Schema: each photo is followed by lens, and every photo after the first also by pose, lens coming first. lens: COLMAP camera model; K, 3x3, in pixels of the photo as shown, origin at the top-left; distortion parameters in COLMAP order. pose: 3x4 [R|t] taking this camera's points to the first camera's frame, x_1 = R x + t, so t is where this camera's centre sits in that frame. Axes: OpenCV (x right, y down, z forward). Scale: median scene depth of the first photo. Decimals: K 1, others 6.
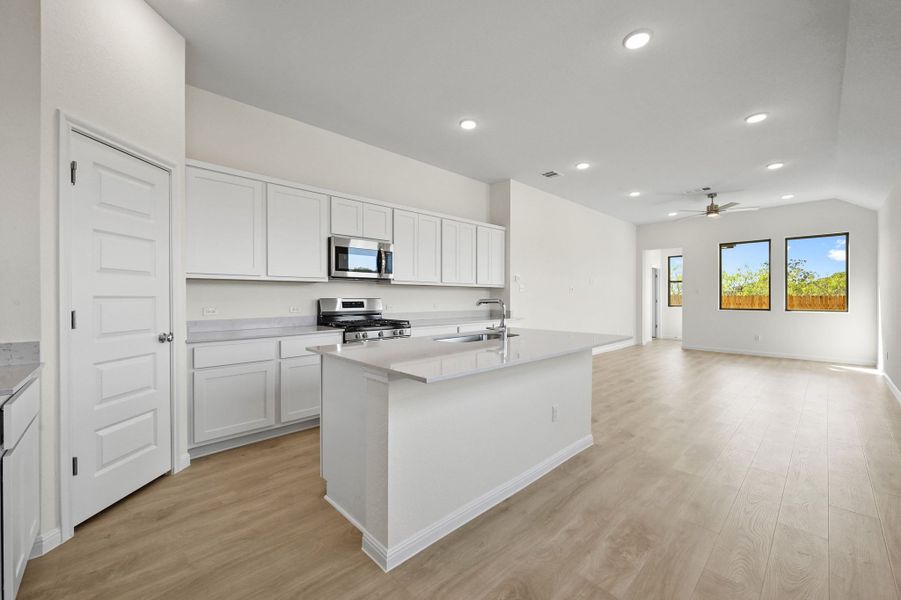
lens RADIAL K [[358.1, 0, 450.4], [0, 358.1, 300.6], [0, 0, 1]] dist [0.003654, 0.000581]
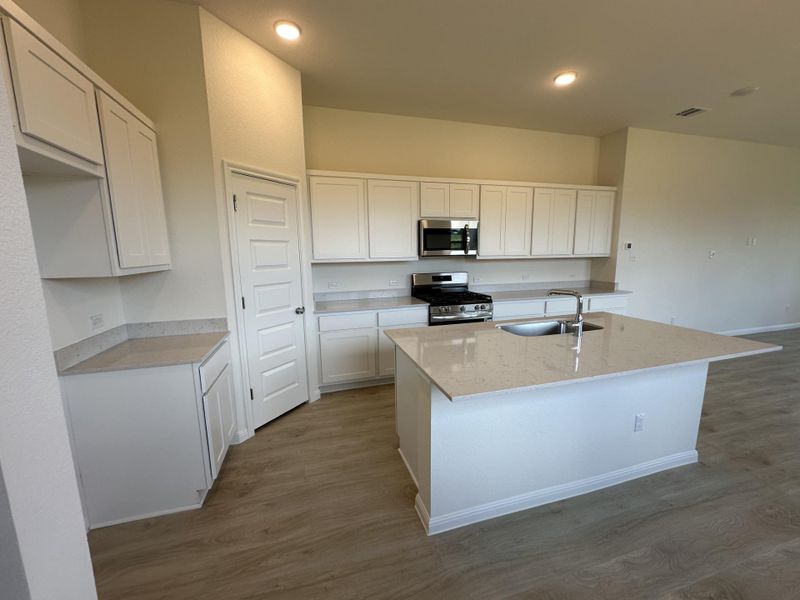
lens RADIAL K [[320.1, 0, 401.3], [0, 320.1, 300.1], [0, 0, 1]] dist [0.006123, -0.001258]
pose [[0.892816, 0.054914, -0.447062, 0.113919], [0.009465, 0.990034, 0.140512, -0.106746], [0.450323, -0.129683, 0.883398, 0.082113]]
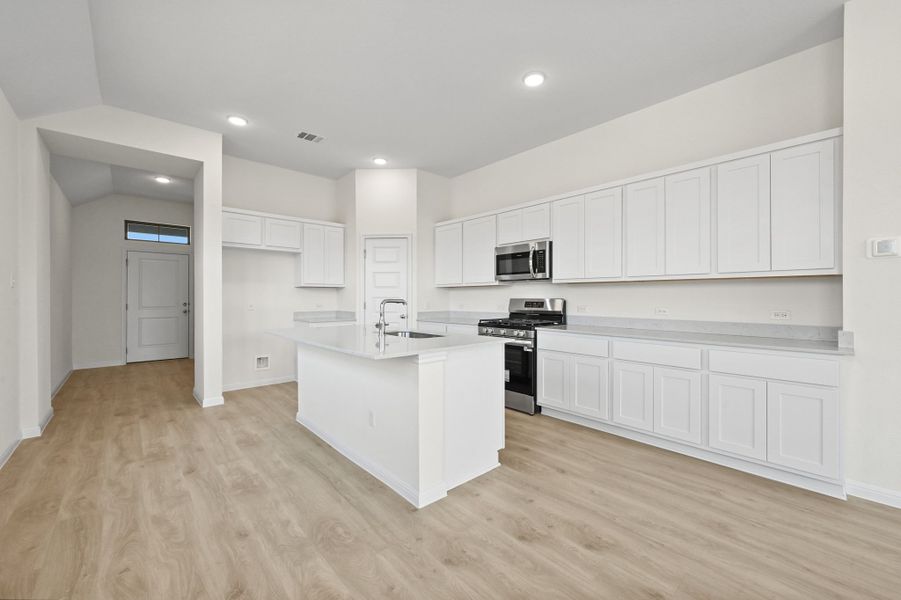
lens RADIAL K [[358.1, 0, 446.8], [0, 358.1, 297.6], [0, 0, 1]] dist [0.003654, 0.000581]
pose [[-0.024532, -0.000455, -0.999699, 1.325190], [-0.010218, 0.999948, -0.000204, -0.010409], [0.999647, 0.010210, -0.024535, 1.296154]]
